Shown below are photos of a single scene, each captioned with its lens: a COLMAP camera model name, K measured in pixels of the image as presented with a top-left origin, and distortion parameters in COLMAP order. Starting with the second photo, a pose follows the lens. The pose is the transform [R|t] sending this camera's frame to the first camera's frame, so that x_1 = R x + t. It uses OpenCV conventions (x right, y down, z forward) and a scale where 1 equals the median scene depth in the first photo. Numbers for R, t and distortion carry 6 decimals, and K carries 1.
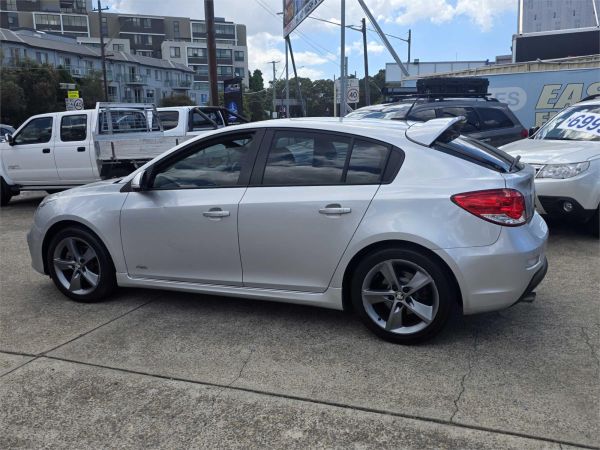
lens RADIAL K [[534.0, 0, 305.8], [0, 534.0, 228.5], [0, 0, 1]] dist [0.064413, -0.057652]
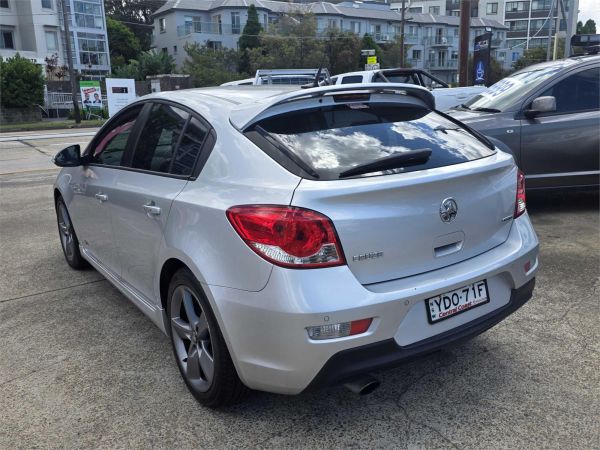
lens RADIAL K [[534.0, 0, 303.5], [0, 534.0, 221.8], [0, 0, 1]] dist [0.064413, -0.057652]
pose [[0.844575, 0.119316, -0.521975, 0.042772], [-0.090474, 0.992639, 0.080513, -0.006479], [0.527739, -0.020774, 0.849153, 0.029994]]
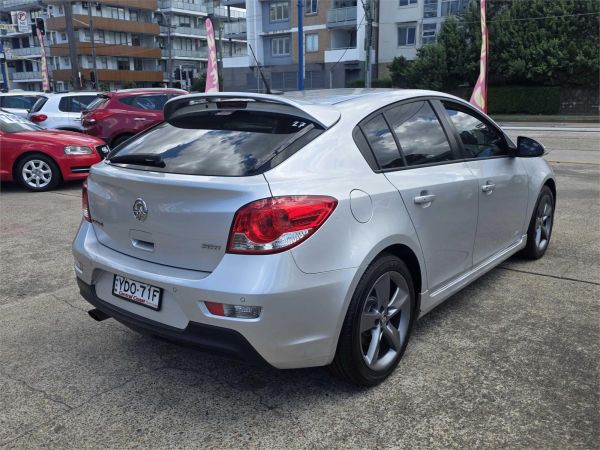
lens RADIAL K [[534.0, 0, 303.2], [0, 534.0, 222.8], [0, 0, 1]] dist [0.064413, -0.057652]
pose [[-0.285790, 0.246251, -0.926113, 0.070157], [-0.161297, 0.940271, 0.299791, -0.020418], [0.944620, 0.235056, -0.229000, 0.096275]]
